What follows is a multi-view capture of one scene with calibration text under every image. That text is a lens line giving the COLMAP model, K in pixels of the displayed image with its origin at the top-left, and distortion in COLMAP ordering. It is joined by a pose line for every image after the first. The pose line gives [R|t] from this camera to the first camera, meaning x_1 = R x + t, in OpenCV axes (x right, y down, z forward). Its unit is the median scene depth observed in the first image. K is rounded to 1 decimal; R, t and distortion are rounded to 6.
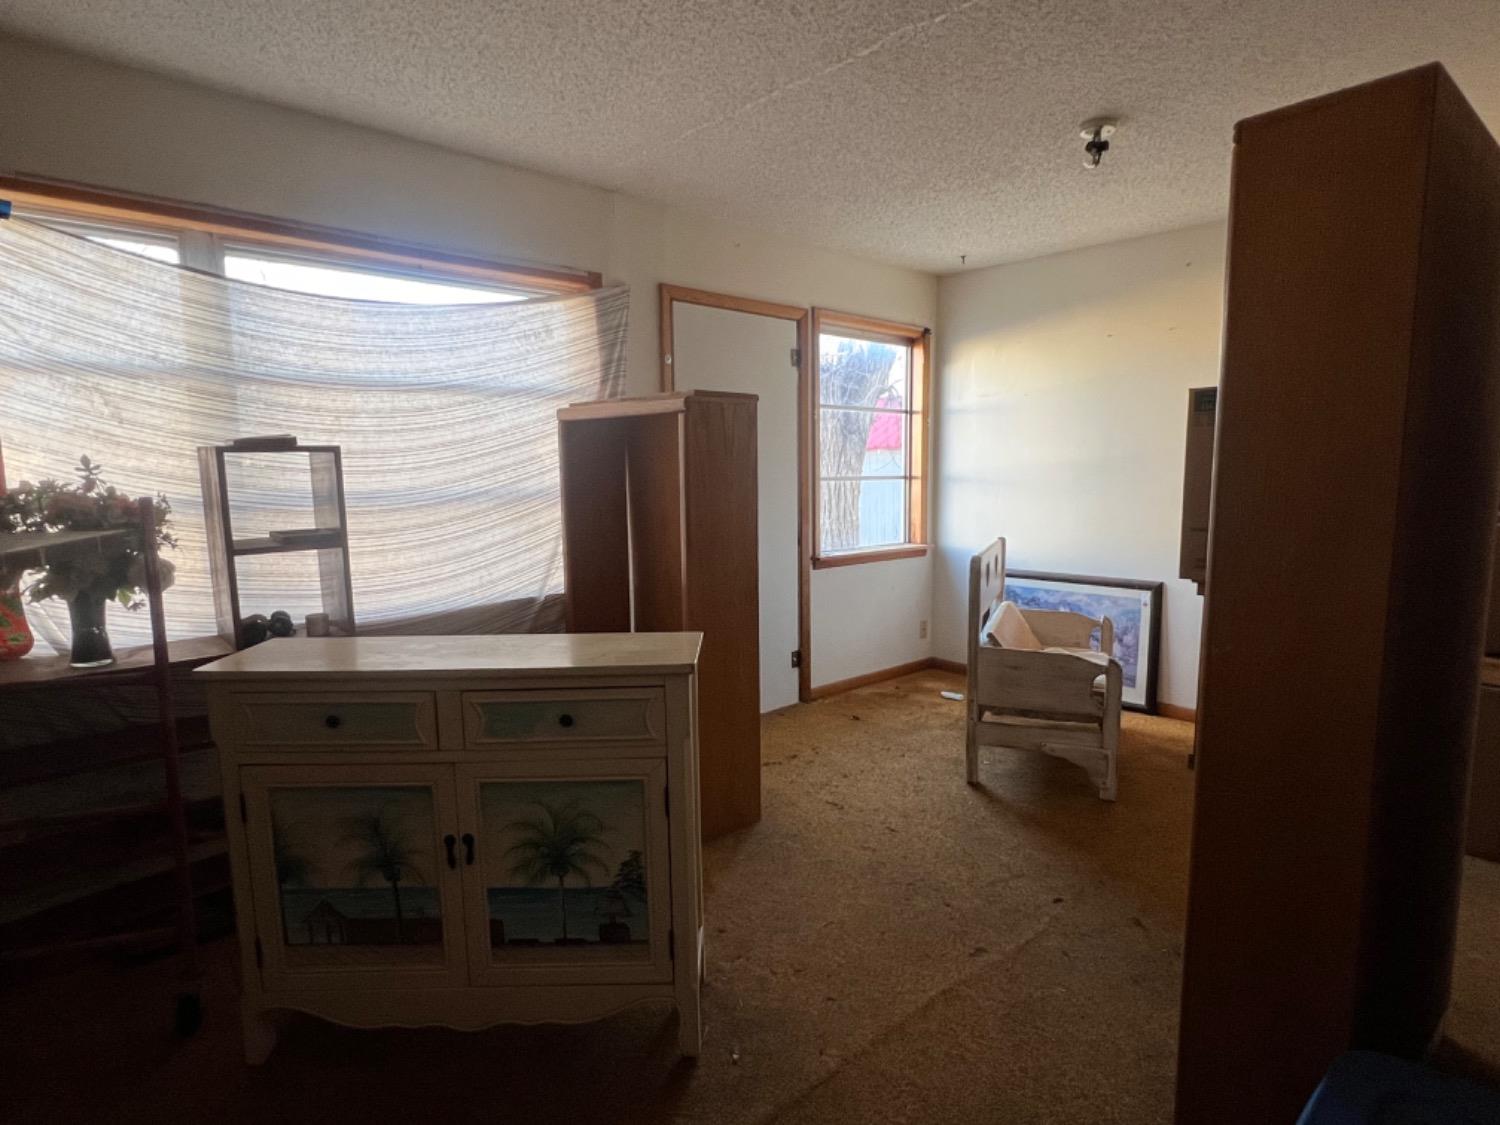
lens RADIAL K [[809.1, 0, 749.2], [0, 809.1, 564.3], [0, 0, 1]] dist [-0.001305, 0.000268]
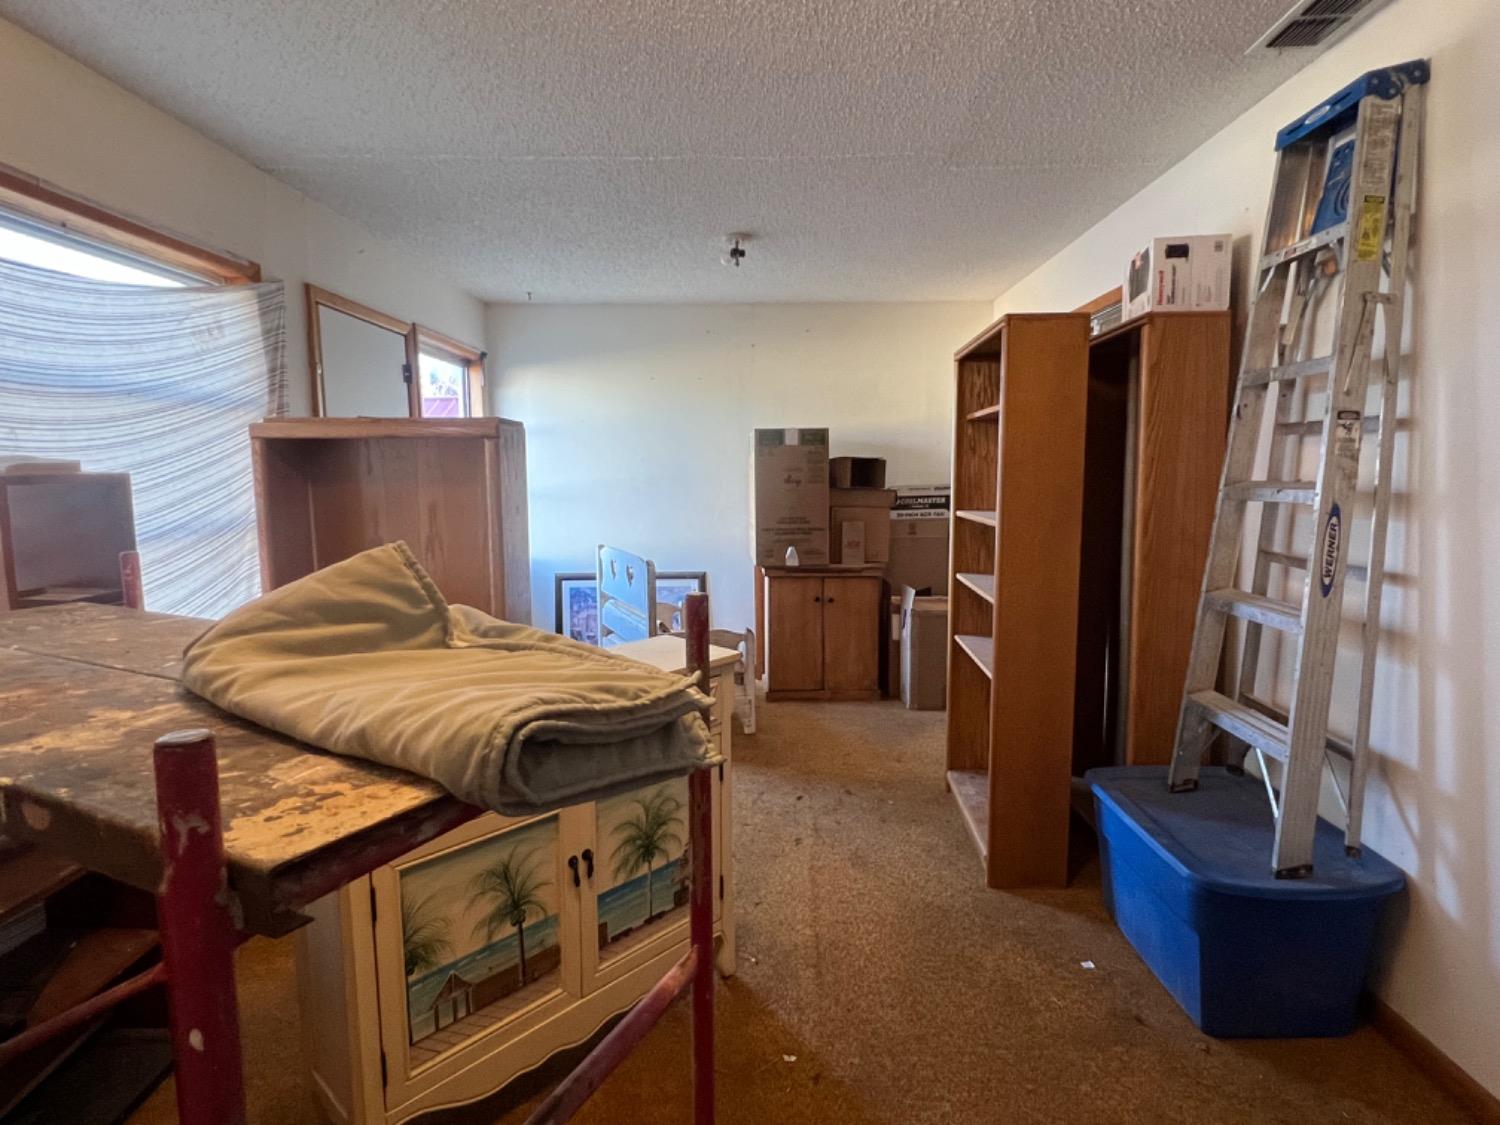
lens RADIAL K [[809.1, 0, 752.6], [0, 809.1, 559.7], [0, 0, 1]] dist [-0.001305, 0.000268]
pose [[0.690165, -0.075061, 0.719748, -0.505201], [0.085066, 0.996125, 0.022315, -0.026196], [-0.718635, 0.045825, 0.693876, 0.051358]]
